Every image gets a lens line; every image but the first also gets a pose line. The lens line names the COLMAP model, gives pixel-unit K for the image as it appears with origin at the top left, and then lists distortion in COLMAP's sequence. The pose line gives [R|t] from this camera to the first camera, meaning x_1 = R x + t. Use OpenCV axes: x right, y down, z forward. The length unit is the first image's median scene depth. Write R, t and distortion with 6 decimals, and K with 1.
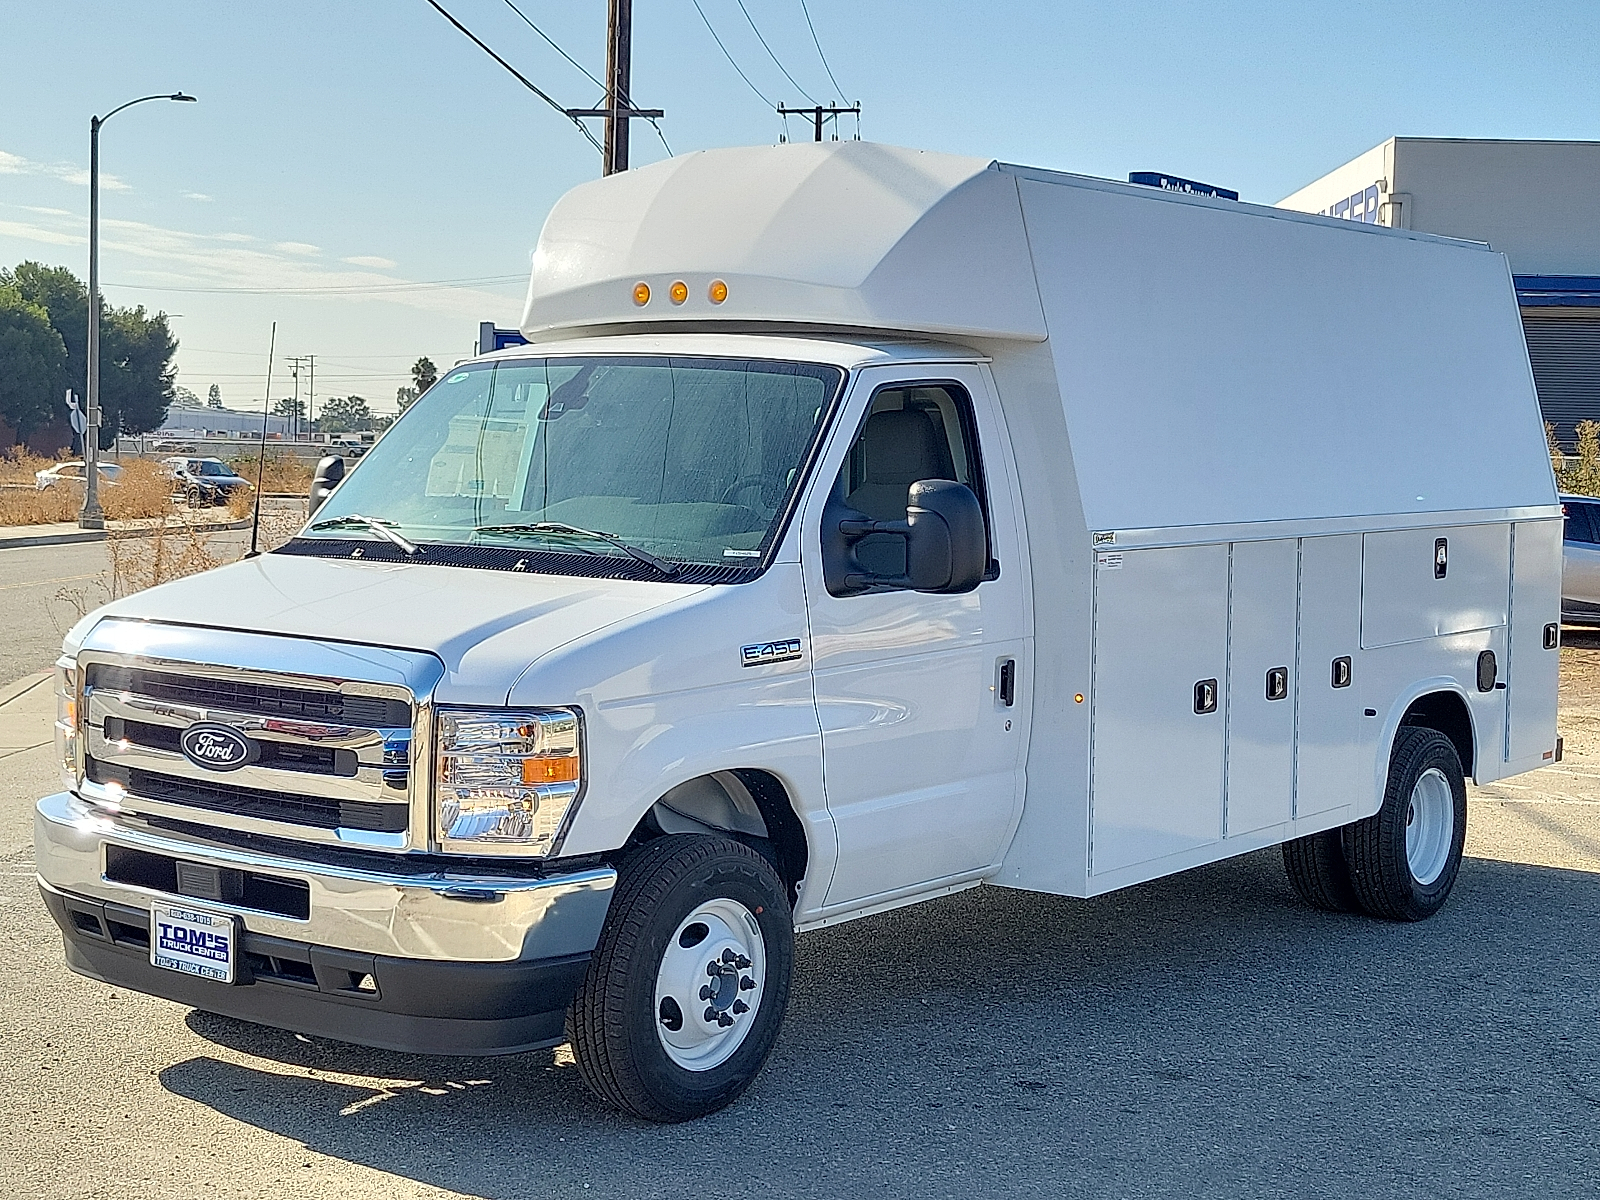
lens RADIAL K [[2475.2, 0, 800.0], [0, 2475.2, 600.0], [0, 0, 1]] dist [-0.006061, -0.048008]
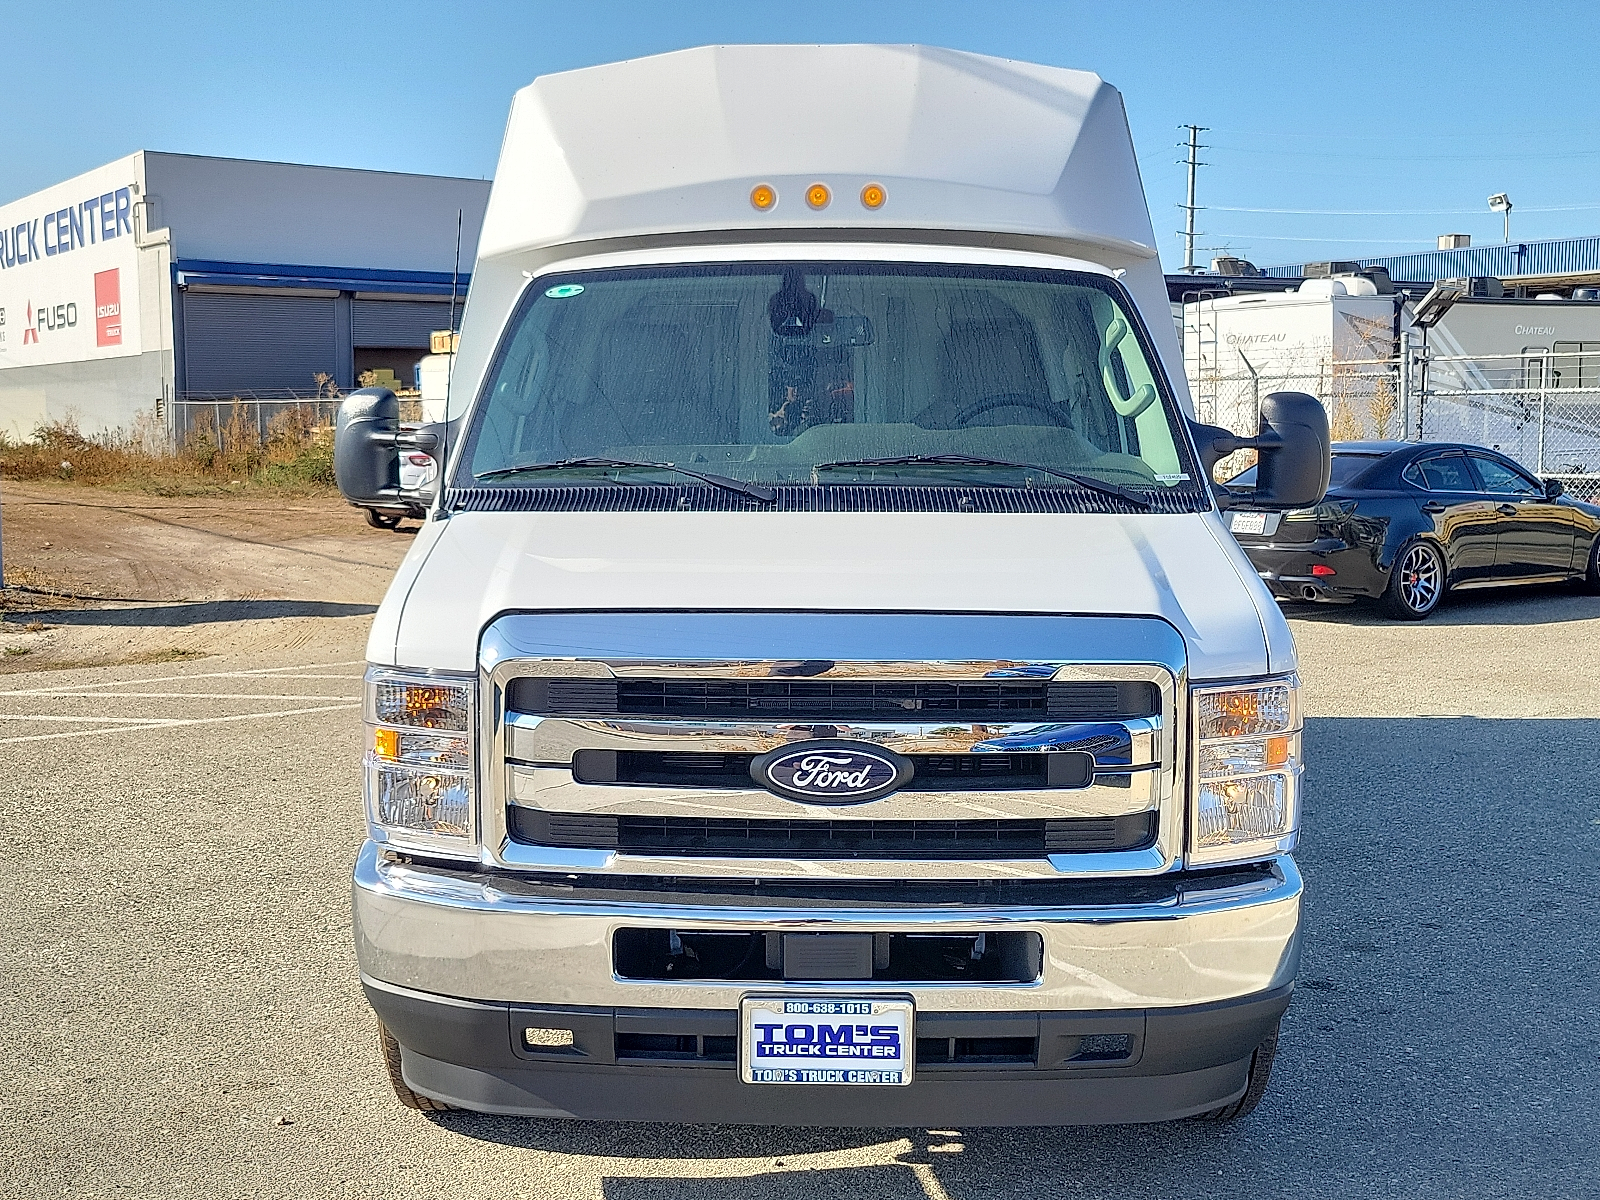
lens RADIAL K [[1820.6, 0, 800.0], [0, 1820.6, 600.0], [0, 0, 1]] dist [-0.001673, -0.005419]
pose [[0.811111, -0.083973, 0.578833, -0.551039], [0.055269, 0.996216, 0.067077, -0.028010], [-0.582275, -0.022415, 0.812683, 0.568907]]
